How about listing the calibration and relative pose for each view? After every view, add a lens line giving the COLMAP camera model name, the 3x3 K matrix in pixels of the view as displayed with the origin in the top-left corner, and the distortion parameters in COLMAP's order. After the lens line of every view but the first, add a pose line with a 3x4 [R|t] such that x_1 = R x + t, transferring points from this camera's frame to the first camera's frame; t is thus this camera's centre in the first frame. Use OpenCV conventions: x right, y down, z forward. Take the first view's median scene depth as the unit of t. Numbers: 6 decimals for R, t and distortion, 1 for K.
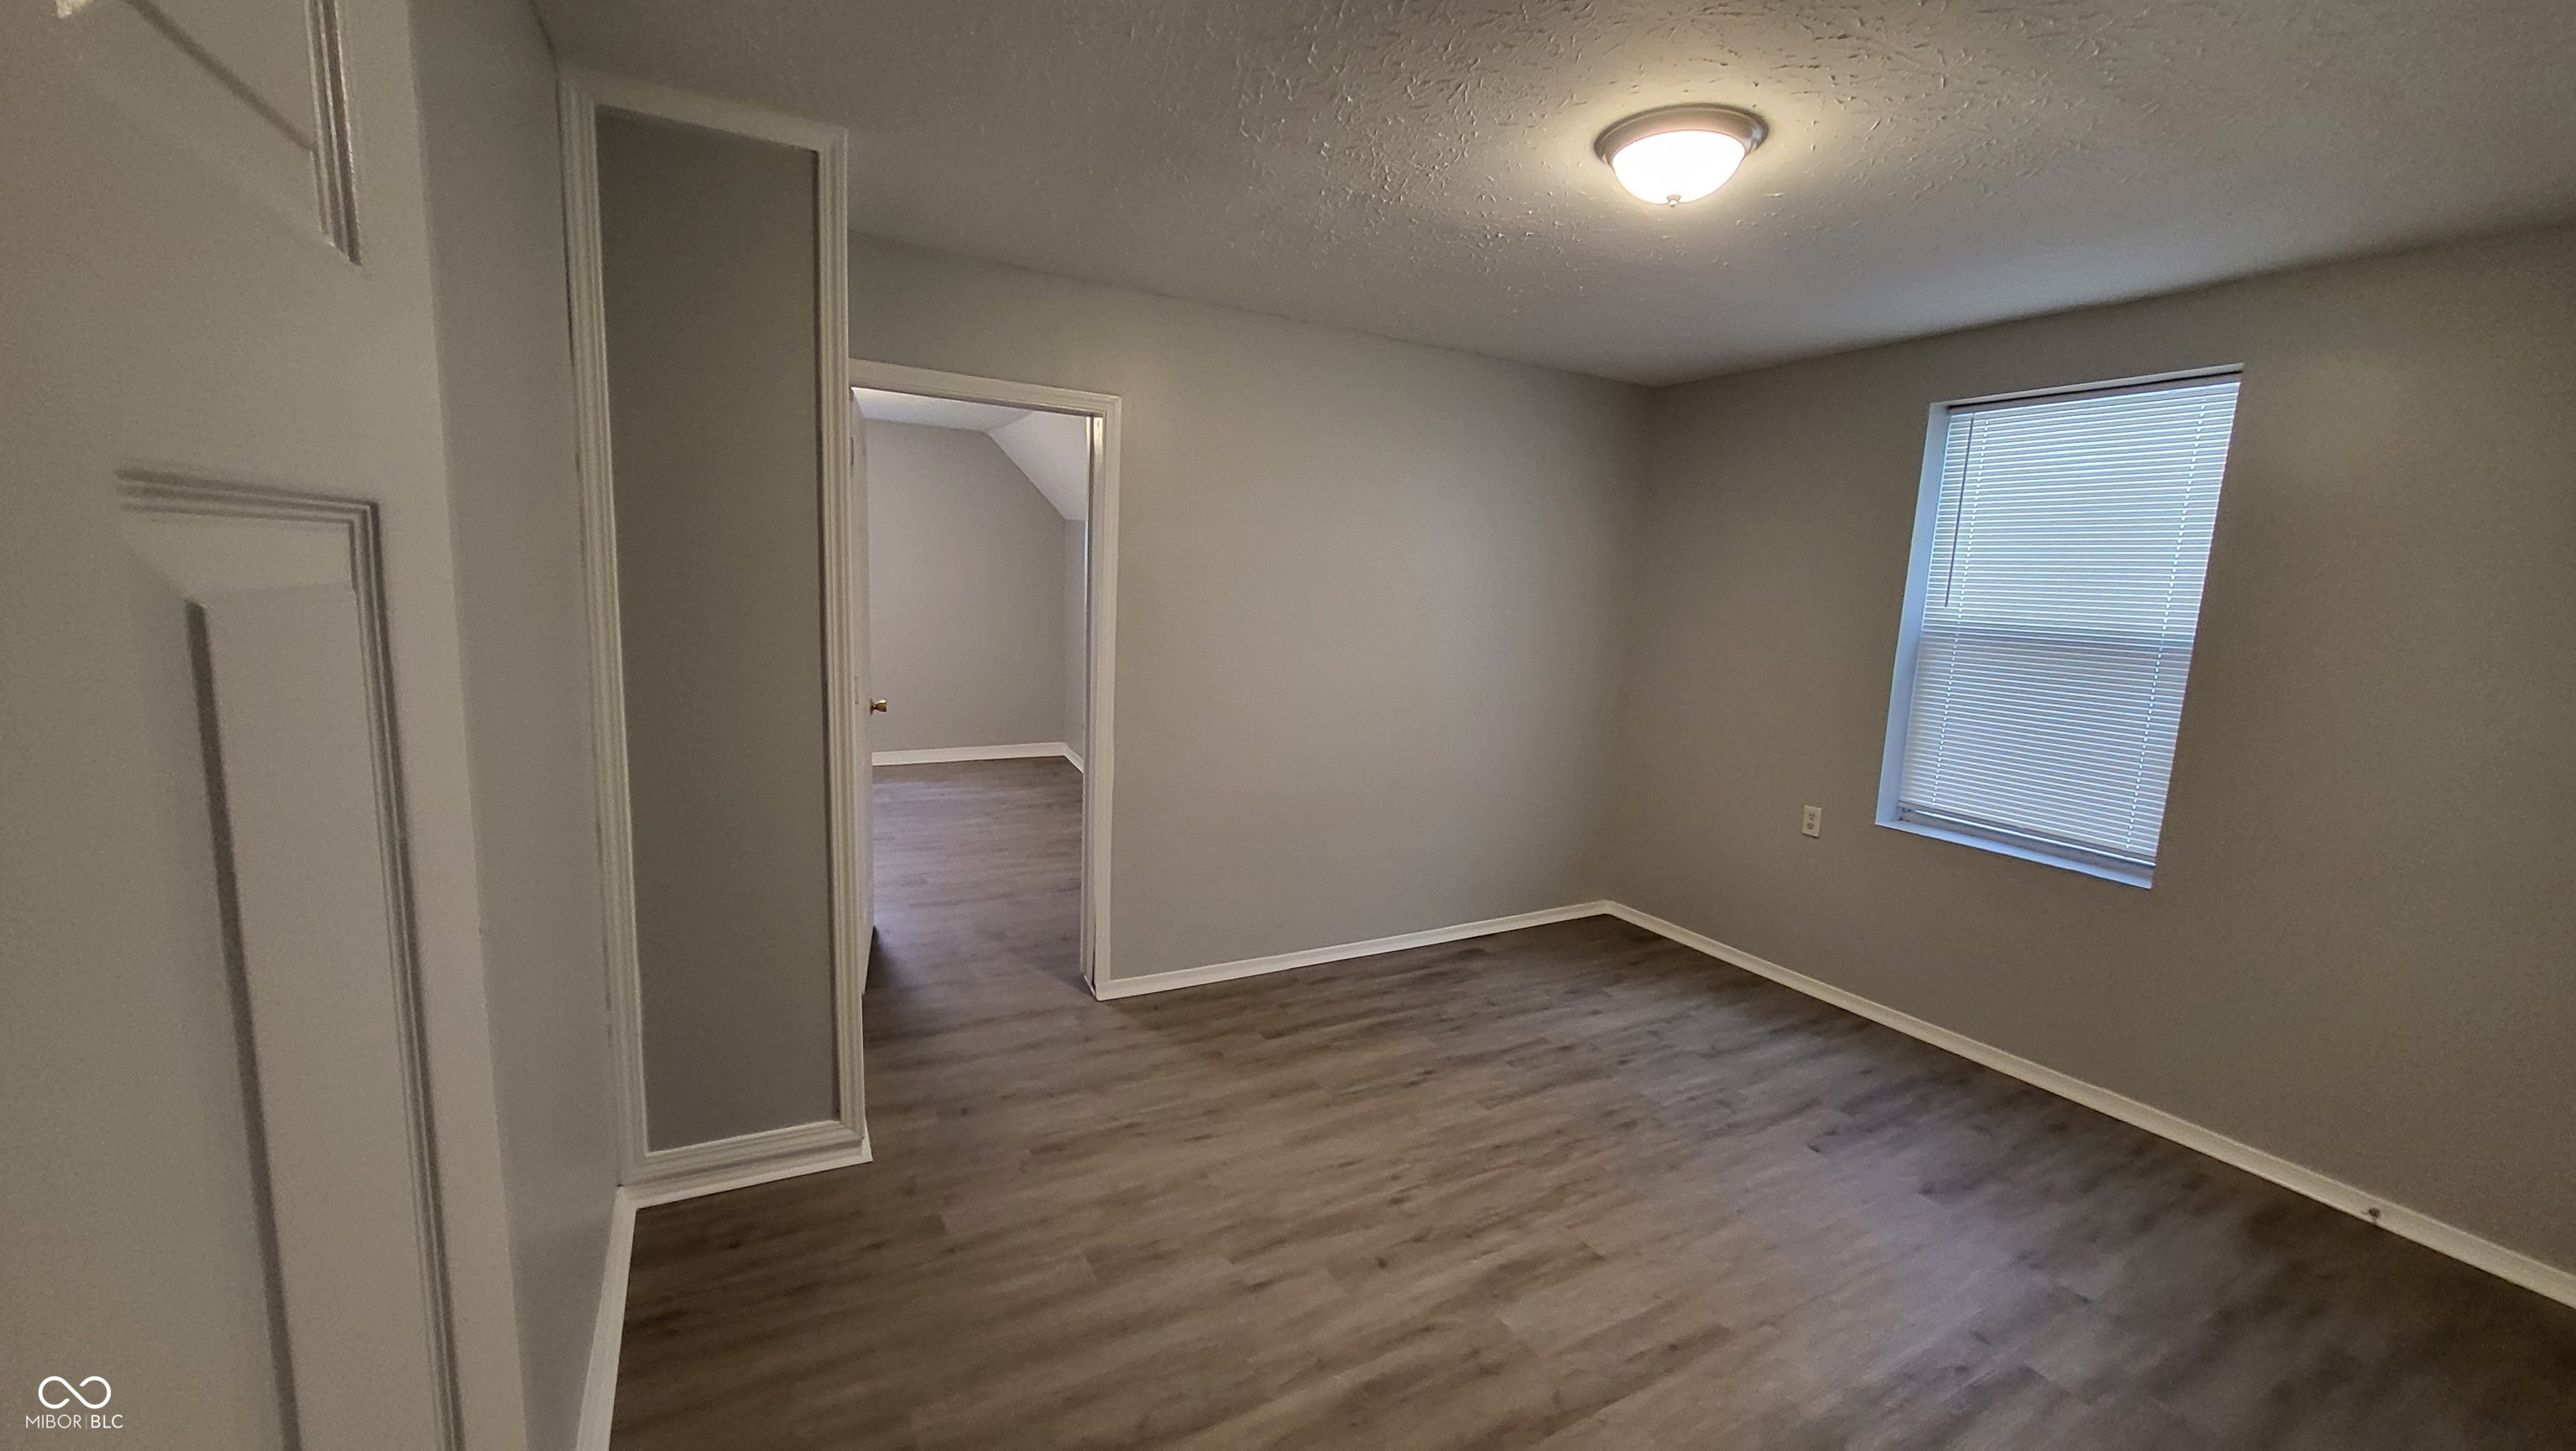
lens RADIAL K [[1018.9, 0, 1294.9], [0, 1018.9, 715.2], [0, 0, 1]] dist [0.000700, -0.000794]
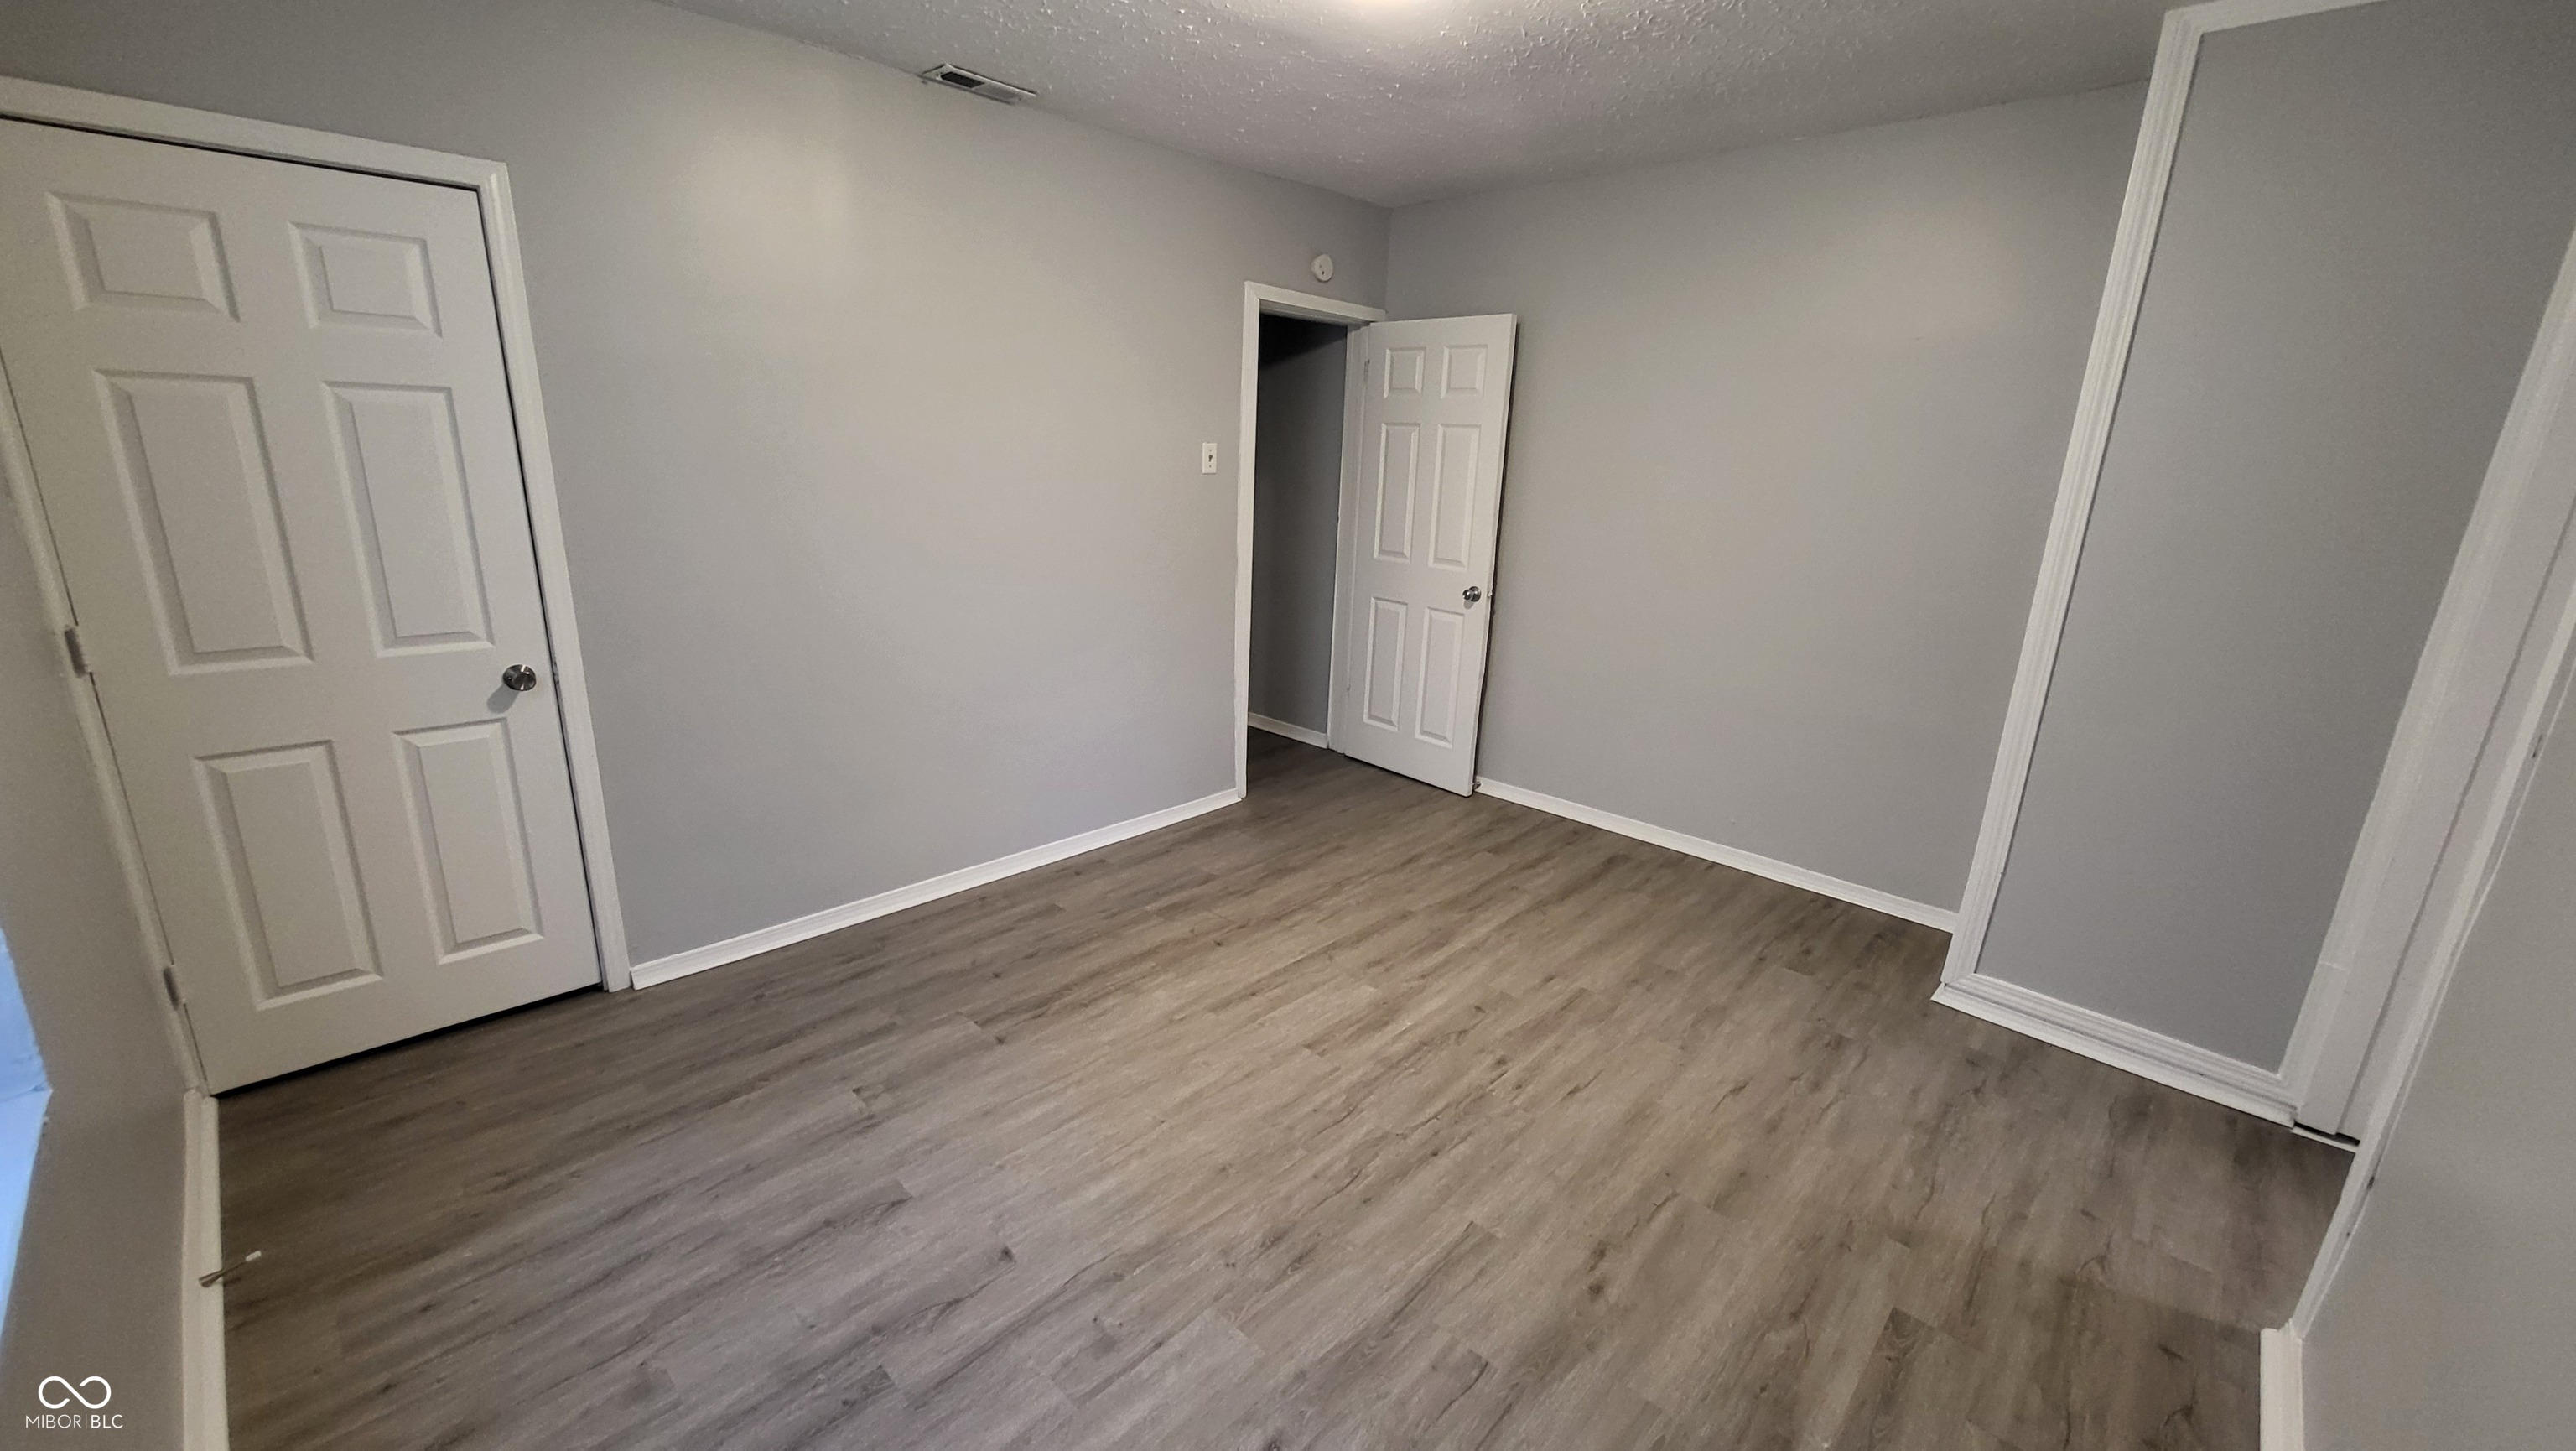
lens RADIAL K [[1018.9, 0, 1294.9], [0, 1018.9, 715.2], [0, 0, 1]] dist [0.000700, -0.000794]
pose [[-0.953011, 0.004099, -0.302907, 0.583381], [-0.117756, 0.916261, 0.382883, -0.193848], [0.279111, 0.400561, -0.872724, 1.642238]]
